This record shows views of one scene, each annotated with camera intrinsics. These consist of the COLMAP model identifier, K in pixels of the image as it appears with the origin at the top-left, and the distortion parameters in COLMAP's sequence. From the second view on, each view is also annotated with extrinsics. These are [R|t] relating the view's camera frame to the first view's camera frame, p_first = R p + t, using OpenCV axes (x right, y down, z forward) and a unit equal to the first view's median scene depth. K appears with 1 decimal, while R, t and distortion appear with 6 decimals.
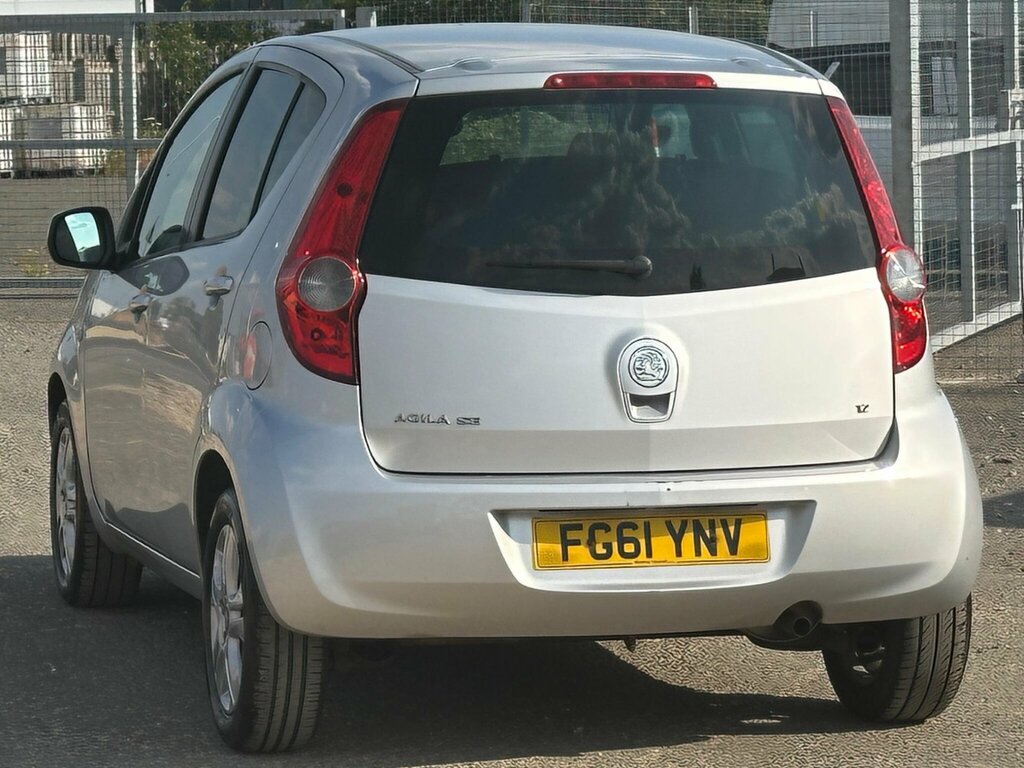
lens RADIAL K [[4054.9, 0, 512.0], [0, 4054.9, 384.0], [0, 0, 1]] dist [0.073505, 3.437579]
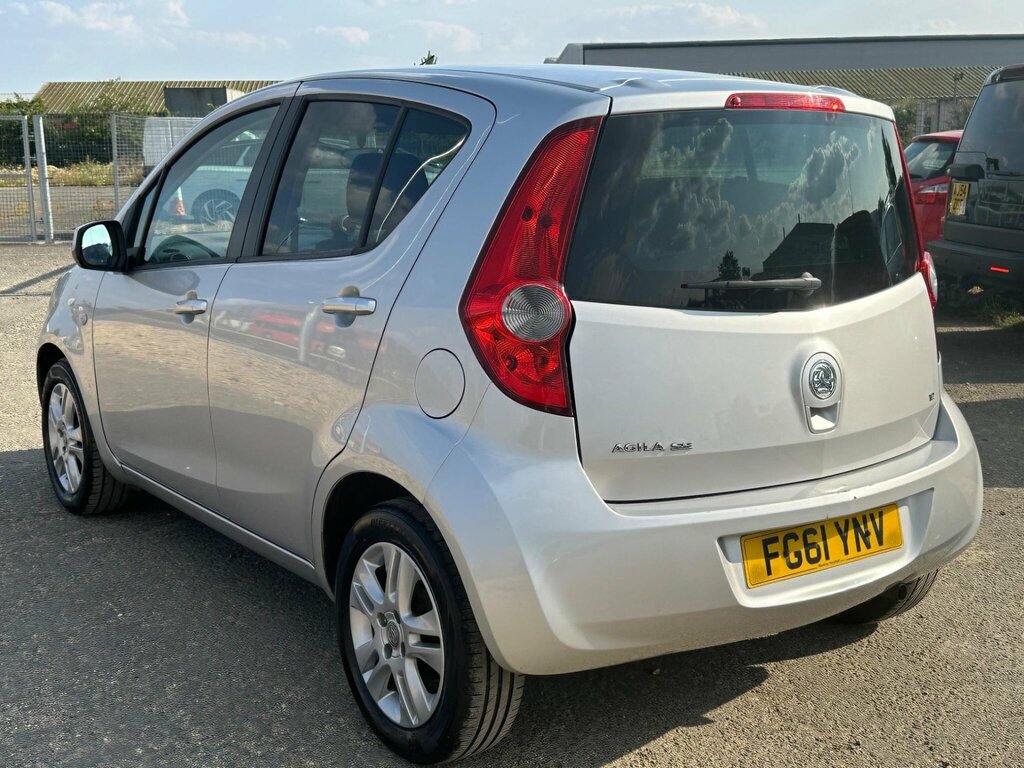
lens RADIAL K [[1240.4, 0, 512.0], [0, 1240.4, 384.0], [0, 0, 1]] dist [0.127054, -0.008649]
pose [[0.931684, -0.058490, 0.358530, -0.156518], [0.021923, 0.994207, 0.105223, -0.038744], [-0.362608, -0.090175, 0.927569, 0.725677]]
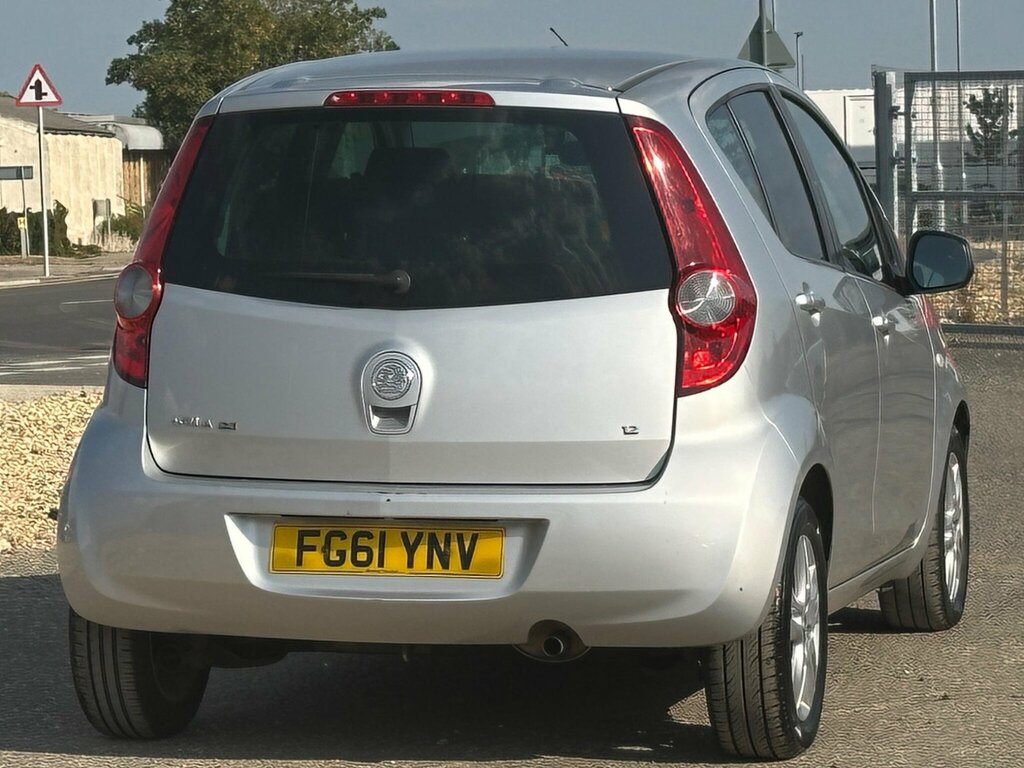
lens RADIAL K [[4232.2, 0, 512.0], [0, 4232.2, 384.0], [0, 0, 1]] dist [0.126610, 1.051922]
pose [[0.880049, 0.029917, -0.473939, 0.560354], [-0.038798, 0.999207, -0.008970, 0.005188], [0.473295, 0.026282, 0.880512, 0.080079]]
